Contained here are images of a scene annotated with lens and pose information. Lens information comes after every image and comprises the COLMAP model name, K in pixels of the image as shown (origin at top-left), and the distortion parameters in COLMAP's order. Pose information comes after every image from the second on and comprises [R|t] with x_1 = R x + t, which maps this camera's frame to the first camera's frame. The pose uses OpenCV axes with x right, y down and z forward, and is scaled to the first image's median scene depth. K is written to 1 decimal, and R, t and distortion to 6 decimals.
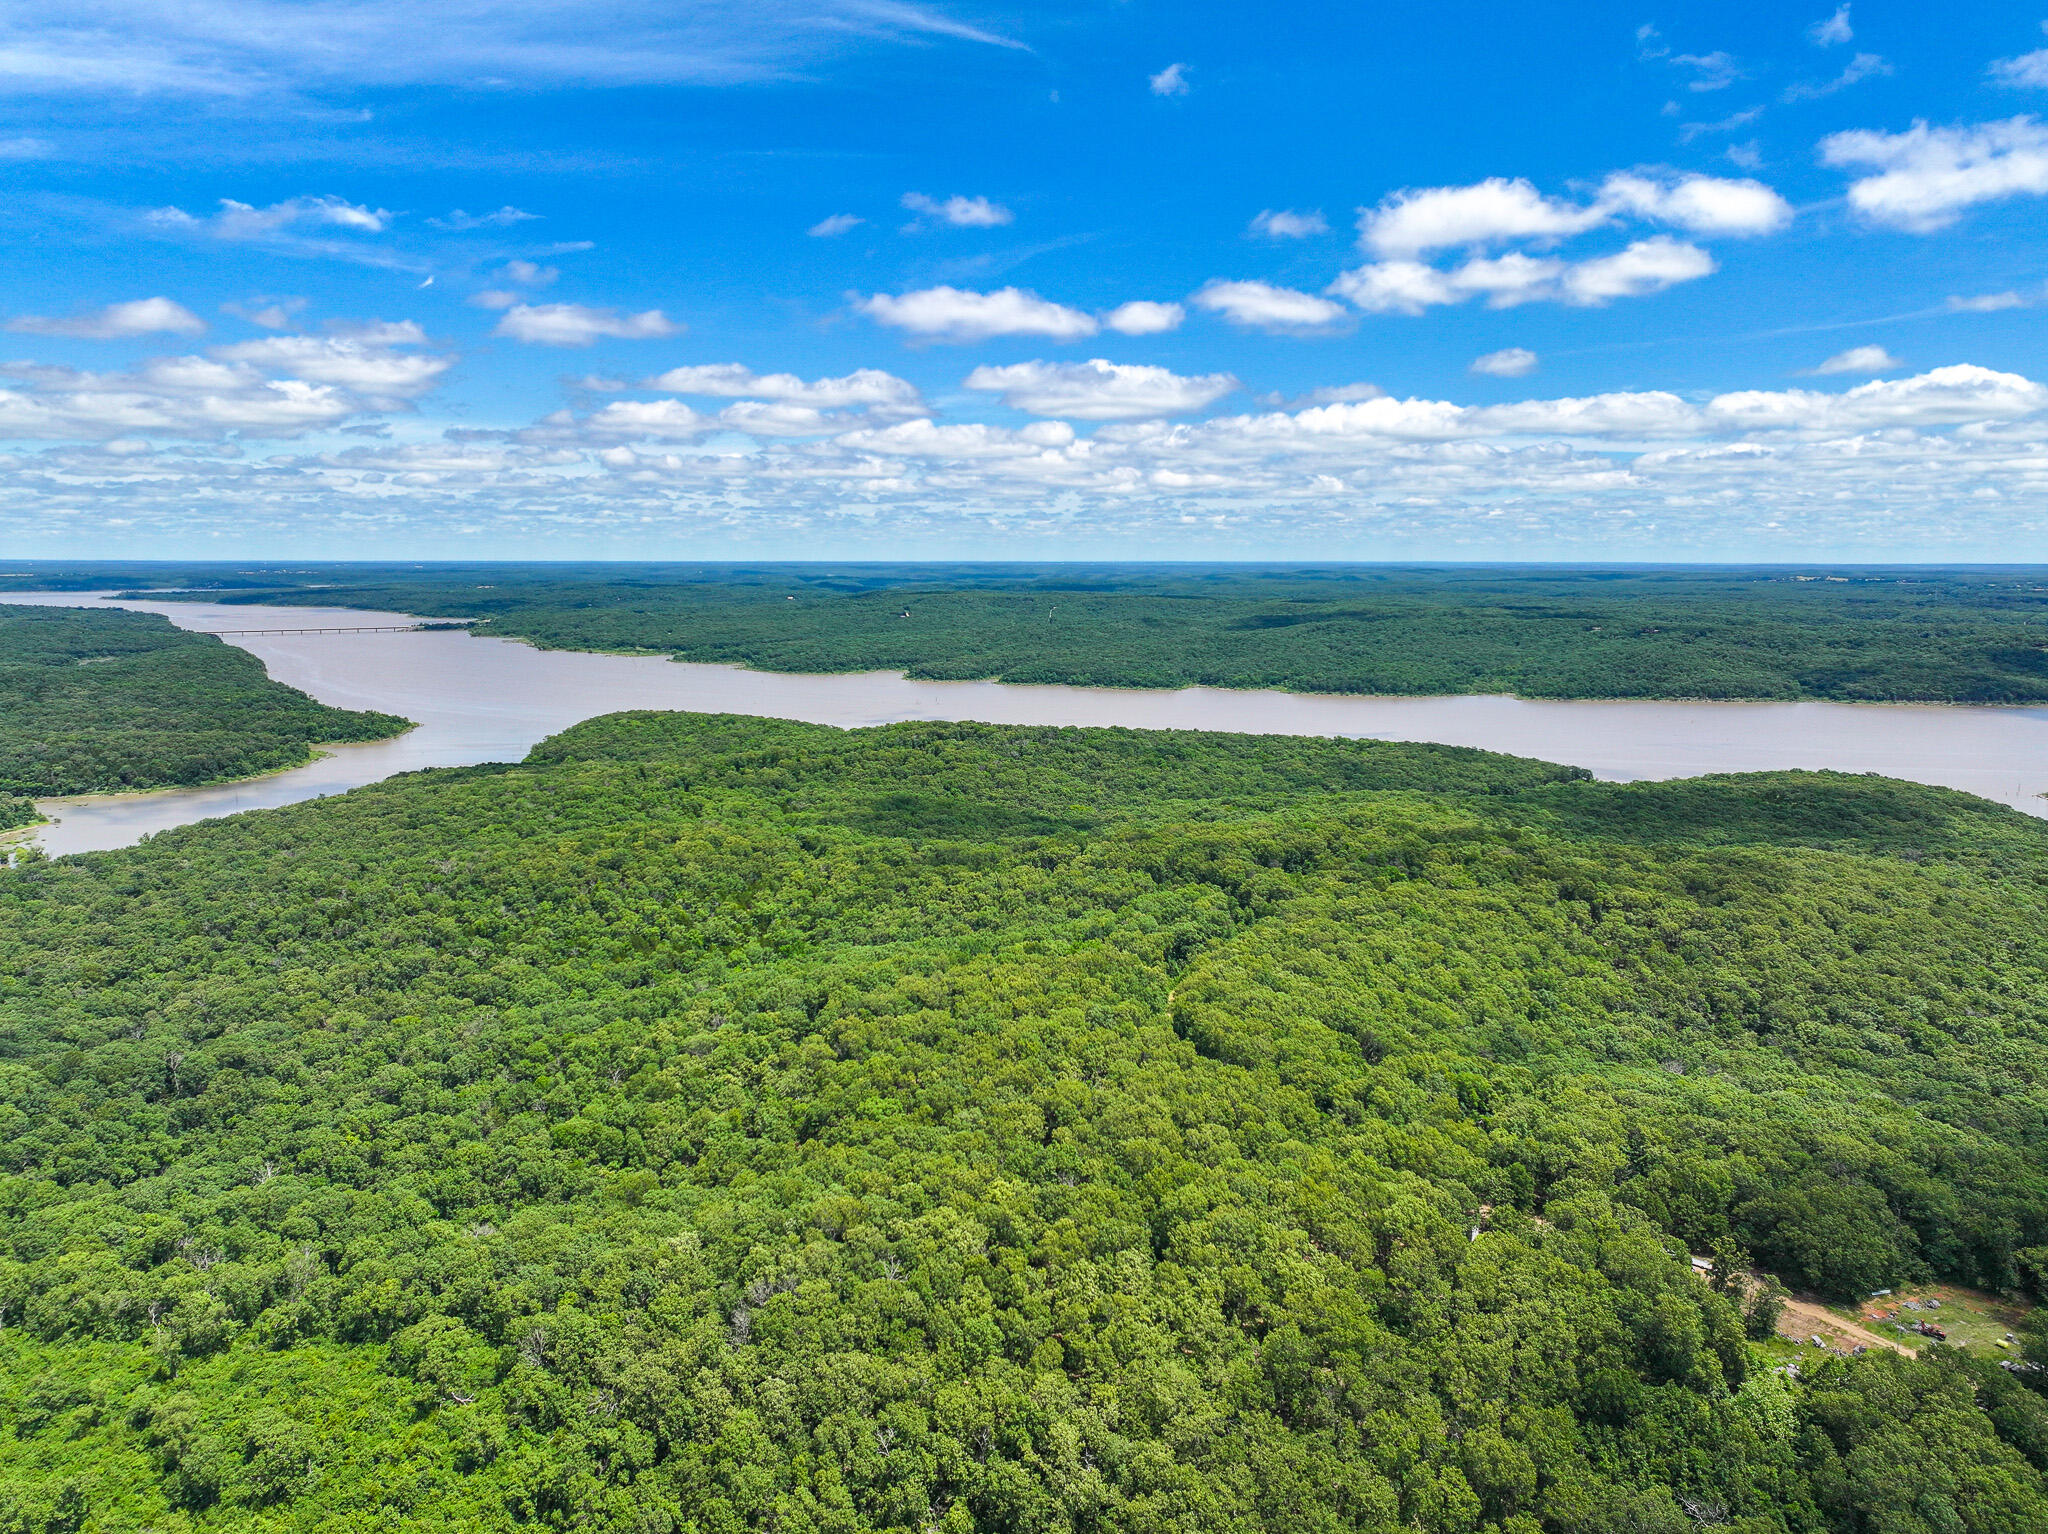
lens RADIAL K [[1445.3, 0, 1022.3], [0, 1445.3, 705.3], [0, 0, 1]] dist [-0.002067, 0.017263]
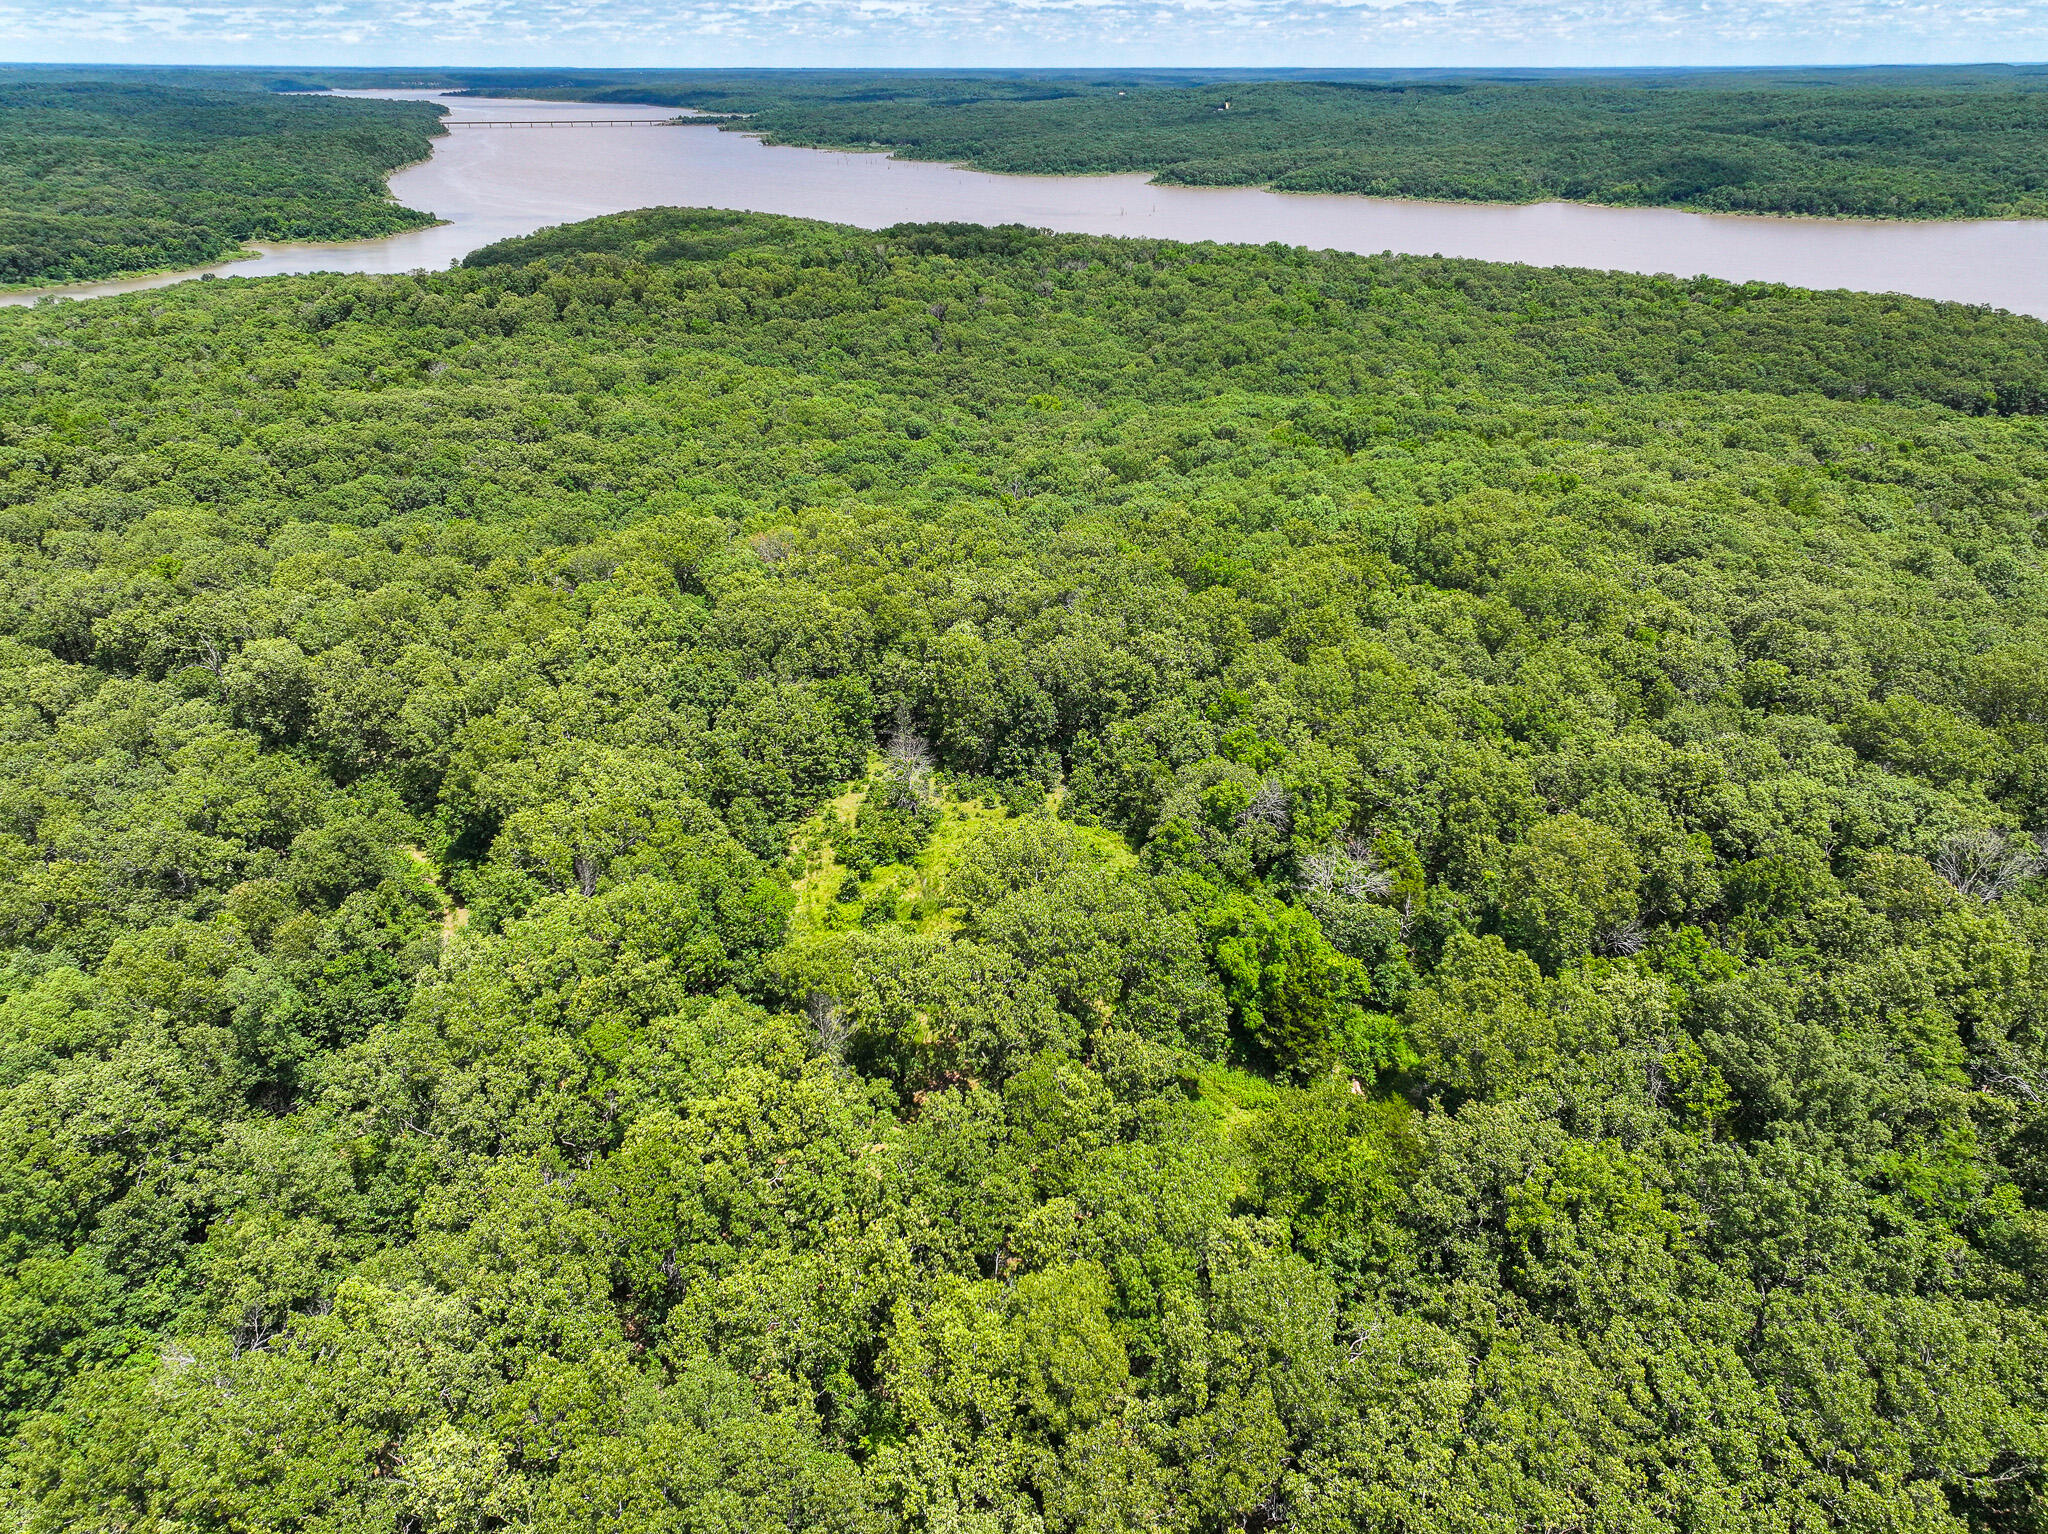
lens RADIAL K [[1445.3, 0, 1037.8], [0, 1445.3, 777.2], [0, 0, 1]] dist [-0.002067, 0.017263]
pose [[0.965927, 0.114963, -0.231878, 0.080381], [-0.027024, 0.935834, 0.351405, 0.008763], [0.257398, -0.333165, 0.907054, 0.248893]]
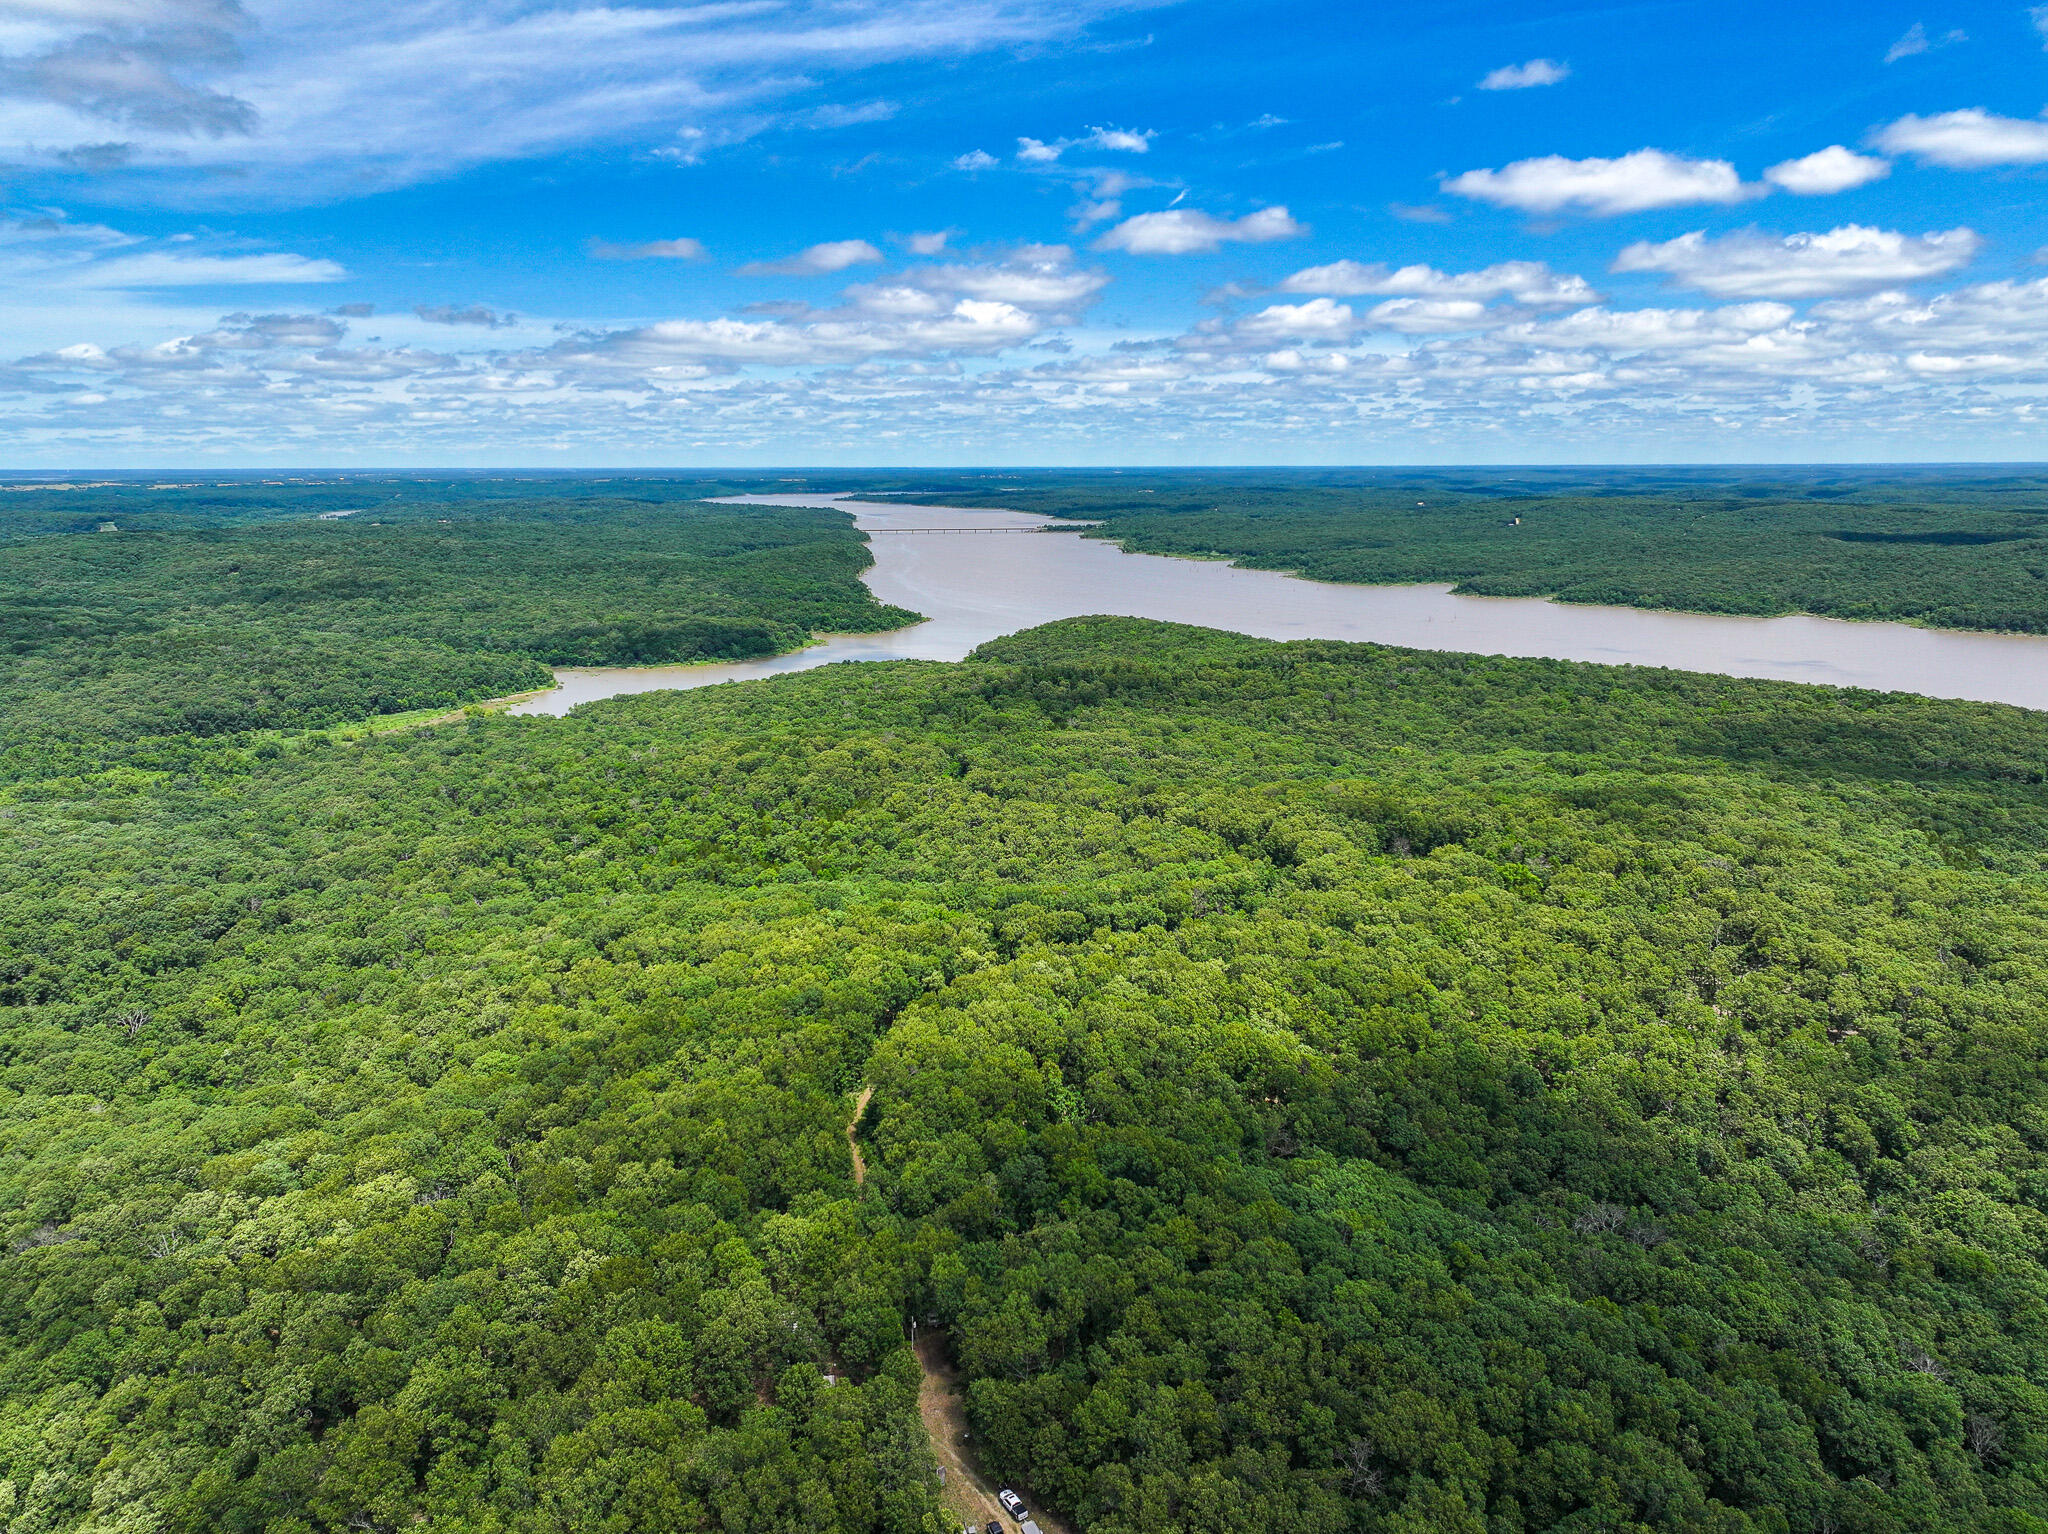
lens RADIAL K [[1445.3, 0, 1016.5], [0, 1445.3, 748.4], [0, 0, 1]] dist [-0.002067, 0.017263]
pose [[0.889903, 0.083857, -0.448375, 0.106960], [-0.041477, 0.993760, 0.103536, -0.004511], [0.454259, -0.073540, 0.887829, 0.066112]]
